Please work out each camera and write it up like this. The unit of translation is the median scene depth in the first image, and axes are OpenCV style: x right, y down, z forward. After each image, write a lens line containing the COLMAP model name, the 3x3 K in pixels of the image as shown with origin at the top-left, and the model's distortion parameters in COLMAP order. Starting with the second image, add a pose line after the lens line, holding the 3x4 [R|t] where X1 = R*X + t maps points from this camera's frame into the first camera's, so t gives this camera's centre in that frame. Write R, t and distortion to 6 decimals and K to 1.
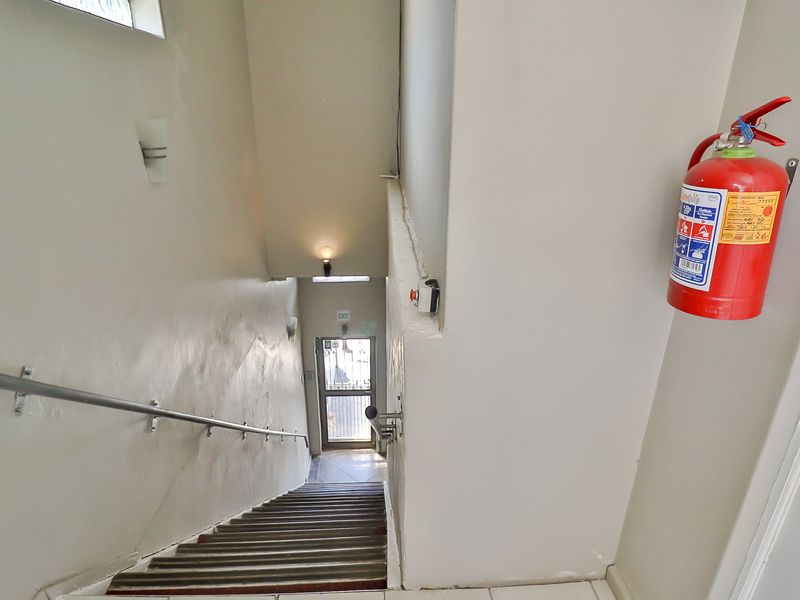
lens RADIAL K [[464.4, 0, 400.6], [0, 464.4, 298.9], [0, 0, 1]] dist [0.005318, -0.001714]
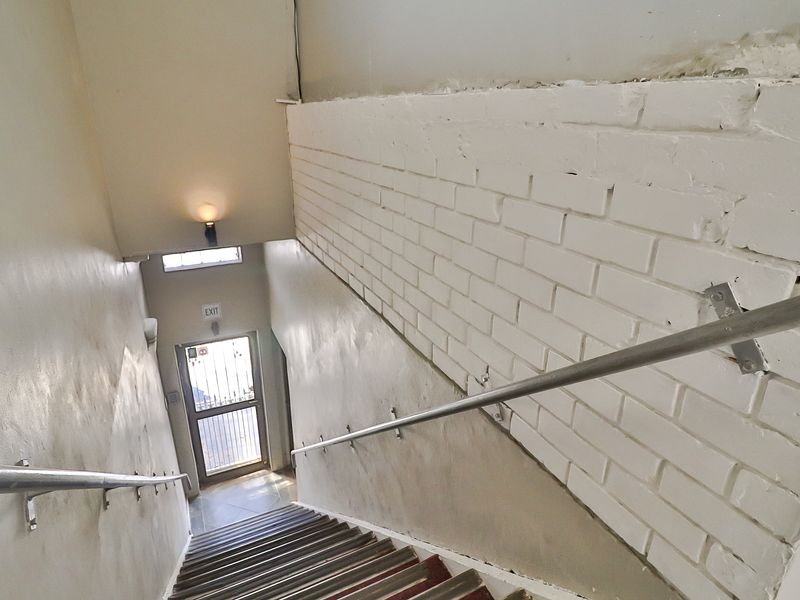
lens RADIAL K [[464.4, 0, 399.2], [0, 464.4, 299.6], [0, 0, 1]] dist [0.005318, -0.001714]
pose [[0.916296, -0.144402, 0.373563, -0.118709], [0.142537, 0.989247, 0.032774, 0.035057], [-0.374279, 0.023216, 0.927026, 0.154113]]
